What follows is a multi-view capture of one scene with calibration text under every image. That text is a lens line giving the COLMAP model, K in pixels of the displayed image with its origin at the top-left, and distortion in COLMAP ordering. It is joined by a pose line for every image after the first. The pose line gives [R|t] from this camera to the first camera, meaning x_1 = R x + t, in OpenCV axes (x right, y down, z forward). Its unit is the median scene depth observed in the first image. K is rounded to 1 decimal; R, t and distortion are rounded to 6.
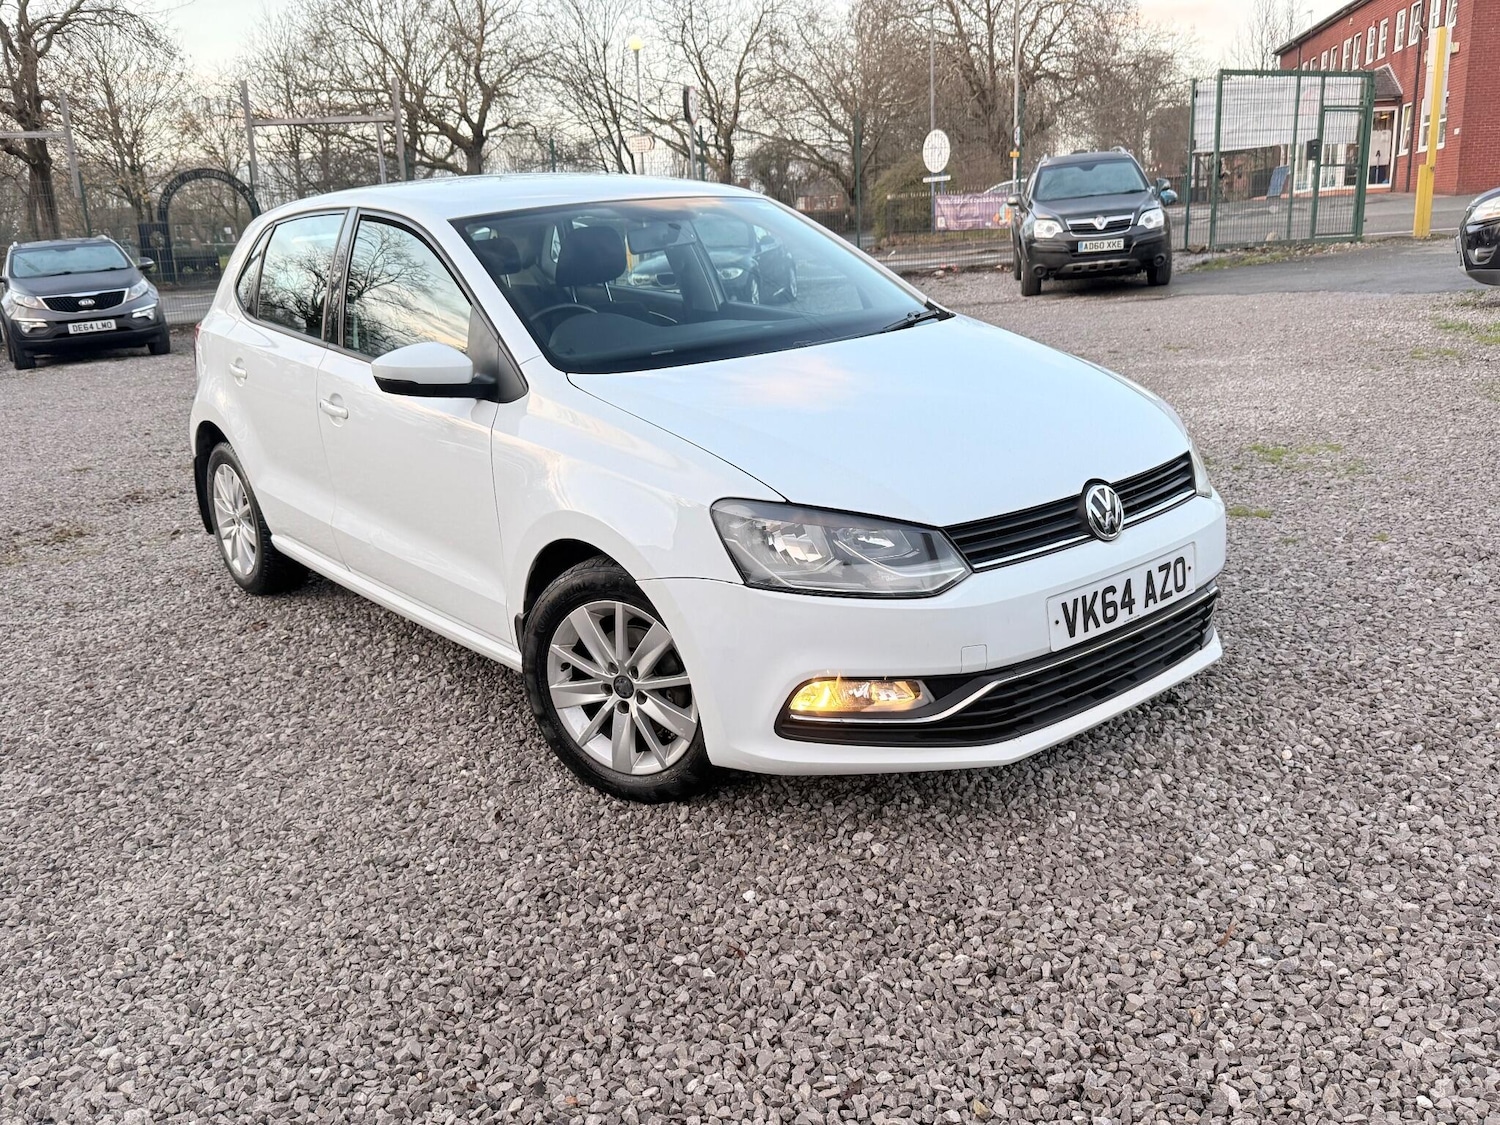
lens RADIAL K [[1264.6, 0, 702.9], [0, 1264.6, 547.4], [0, 0, 1]] dist [0.038076, -0.063969]
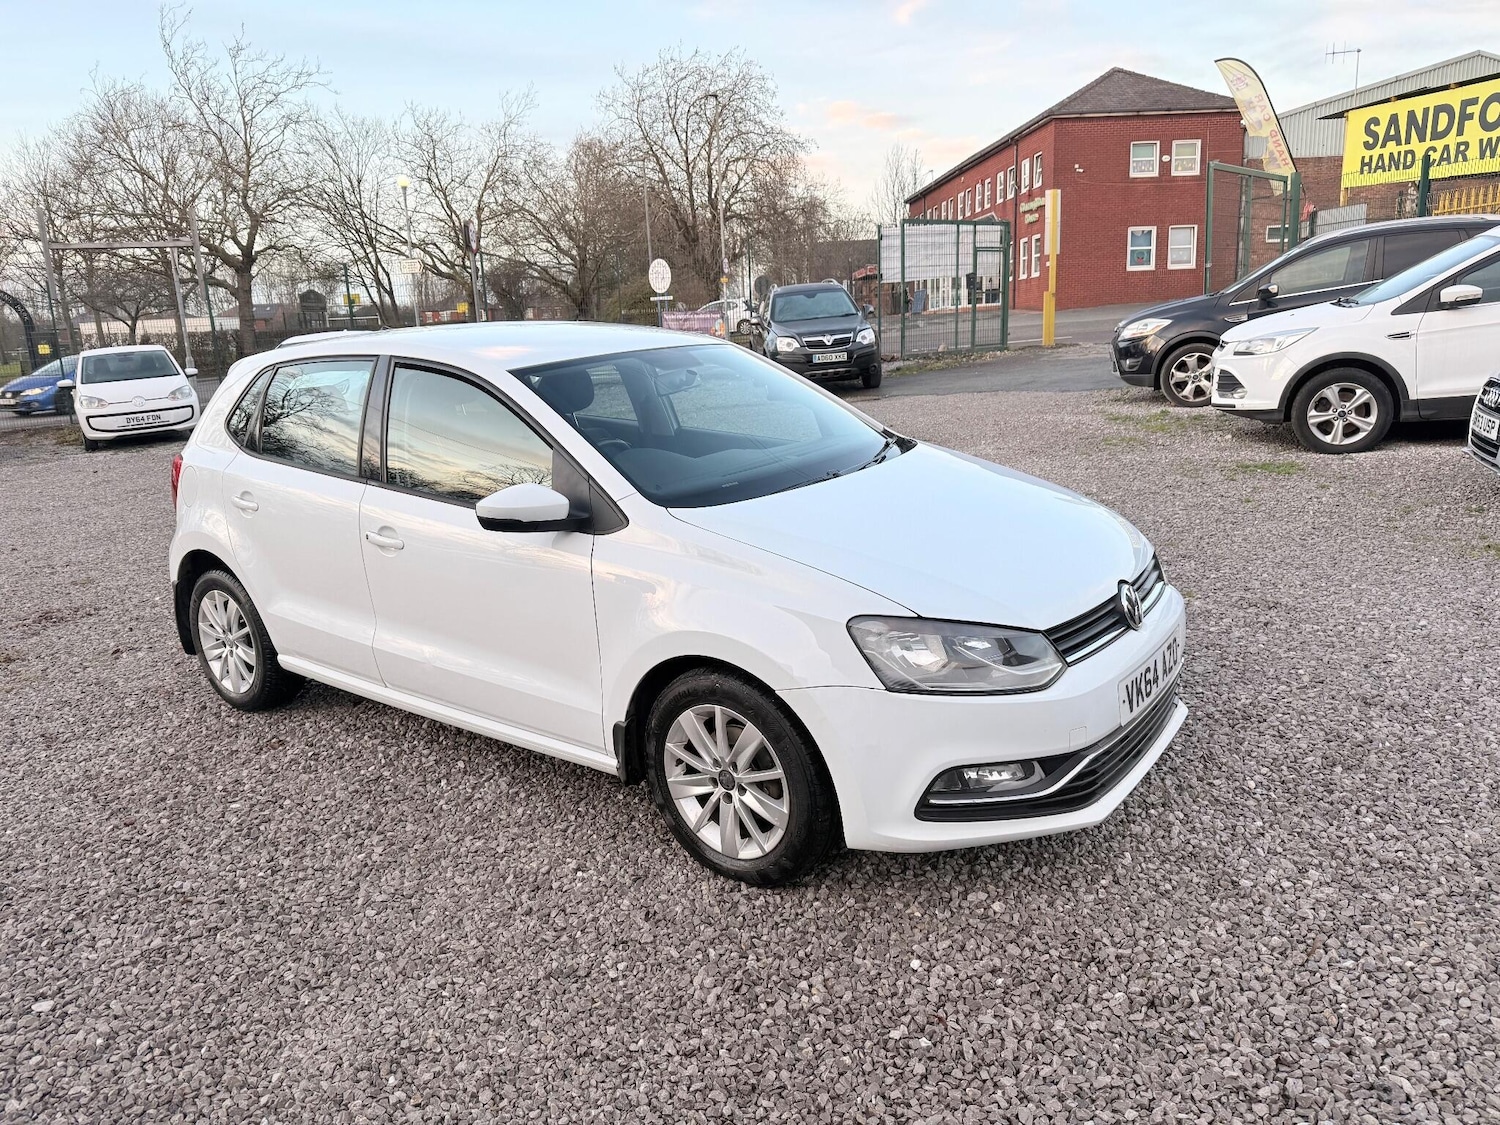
lens RADIAL K [[1070.2, 0, 715.9], [0, 1070.2, 538.5], [0, 0, 1]] dist [0.020204, -0.027374]
pose [[0.971457, -0.049848, 0.231919, -0.273792], [0.063350, 0.996681, -0.051134, -0.056523], [-0.228600, 0.064367, 0.971390, 0.053144]]
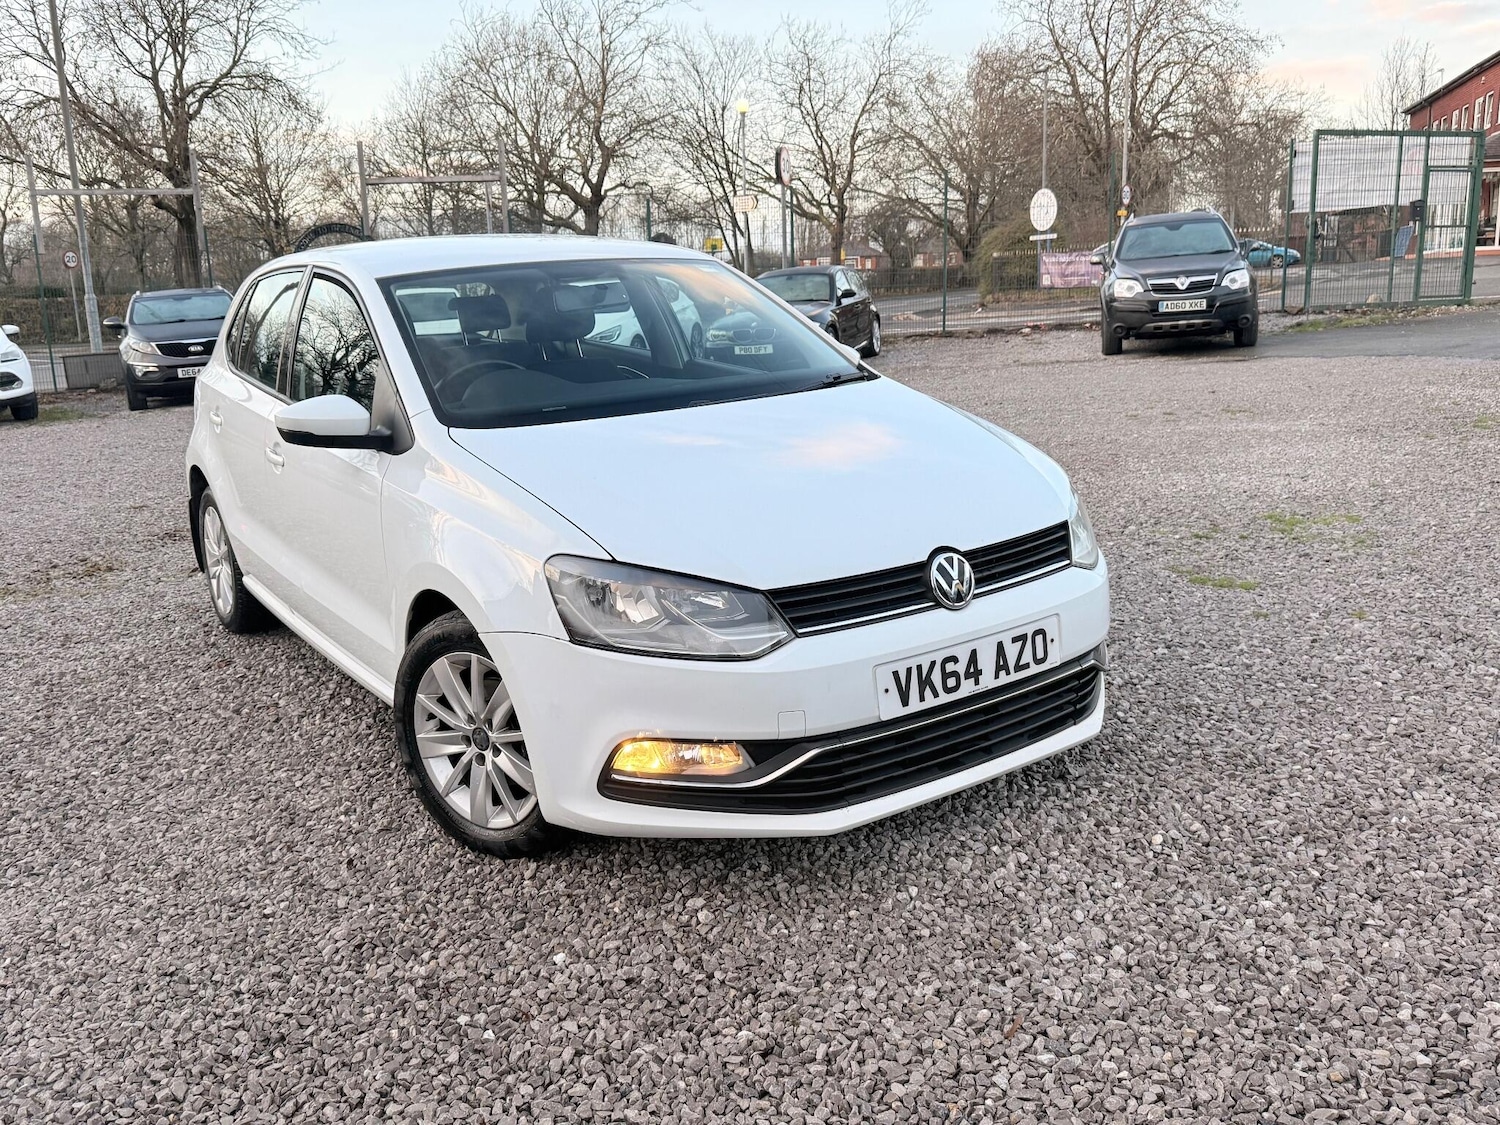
lens RADIAL K [[1264.6, 0, 689.7], [0, 1264.6, 512.7], [0, 0, 1]] dist [0.038076, -0.063969]
pose [[0.995121, 0.026268, -0.095106, 0.175760], [-0.032578, 0.997326, -0.065424, -0.007555], [0.093133, 0.068203, 0.993315, 0.000306]]
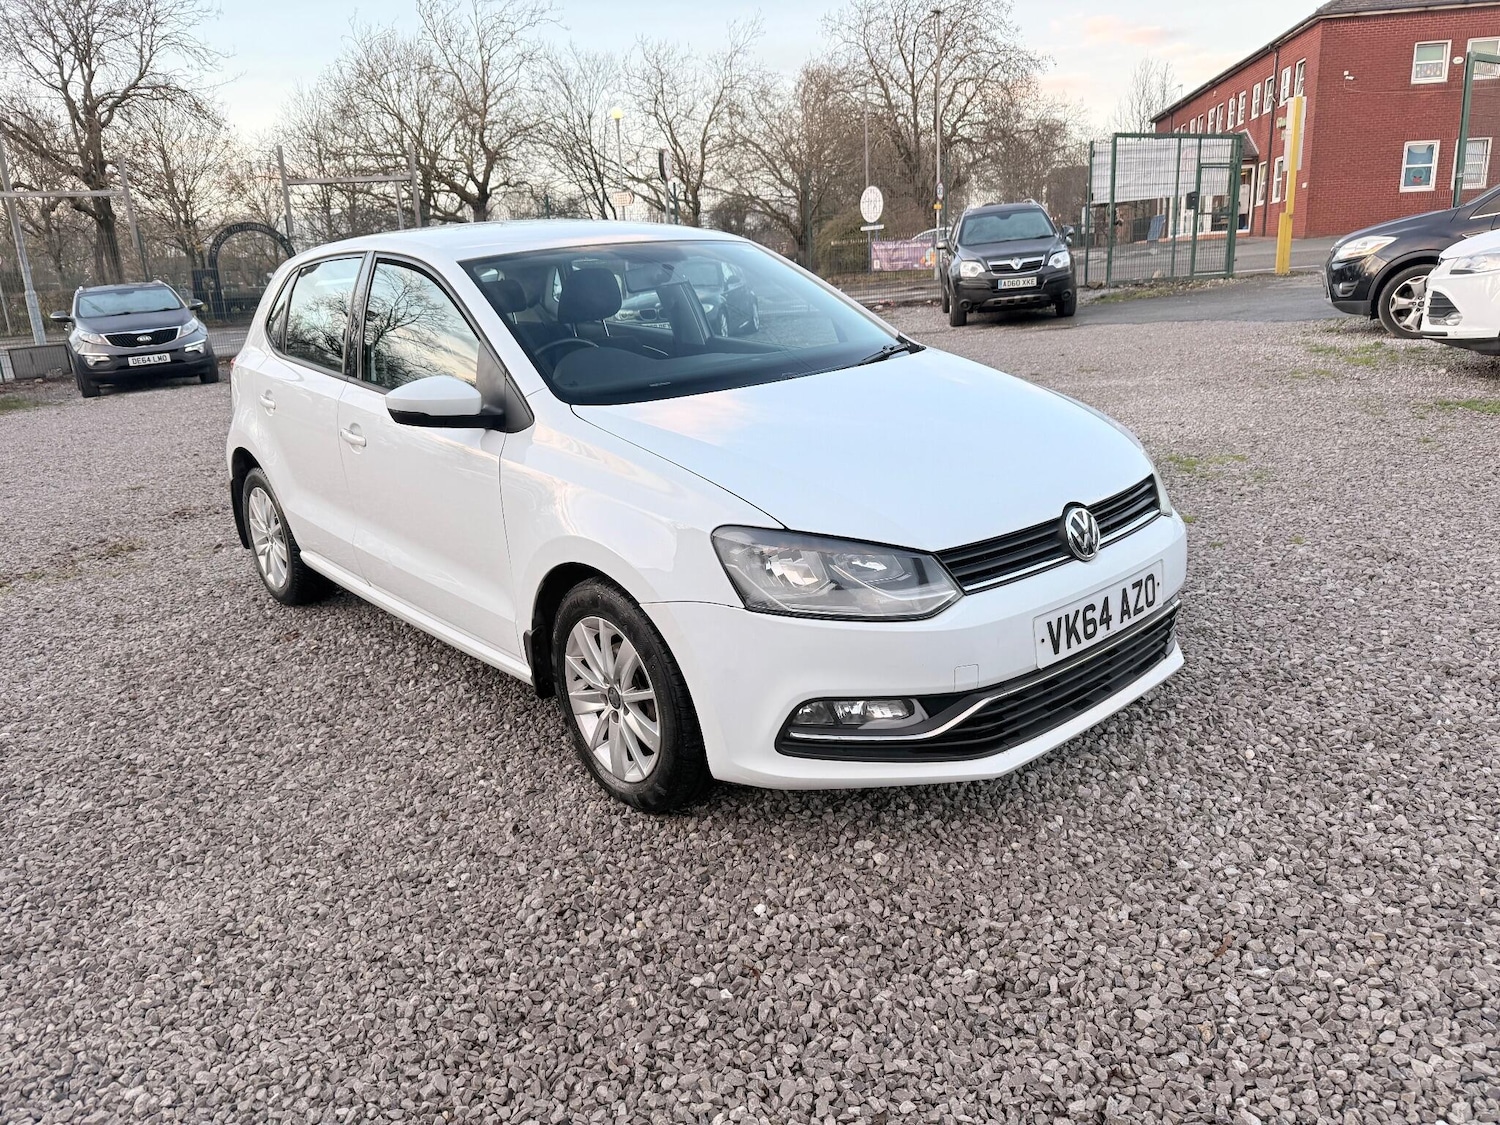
lens RADIAL K [[1070.2, 0, 709.1], [0, 1070.2, 532.0], [0, 0, 1]] dist [0.020204, -0.027374]
pose [[0.999490, -0.014274, 0.028577, -0.020630], [0.014467, 0.999874, -0.006536, -0.024030], [-0.028480, 0.006946, 0.999570, 0.091059]]
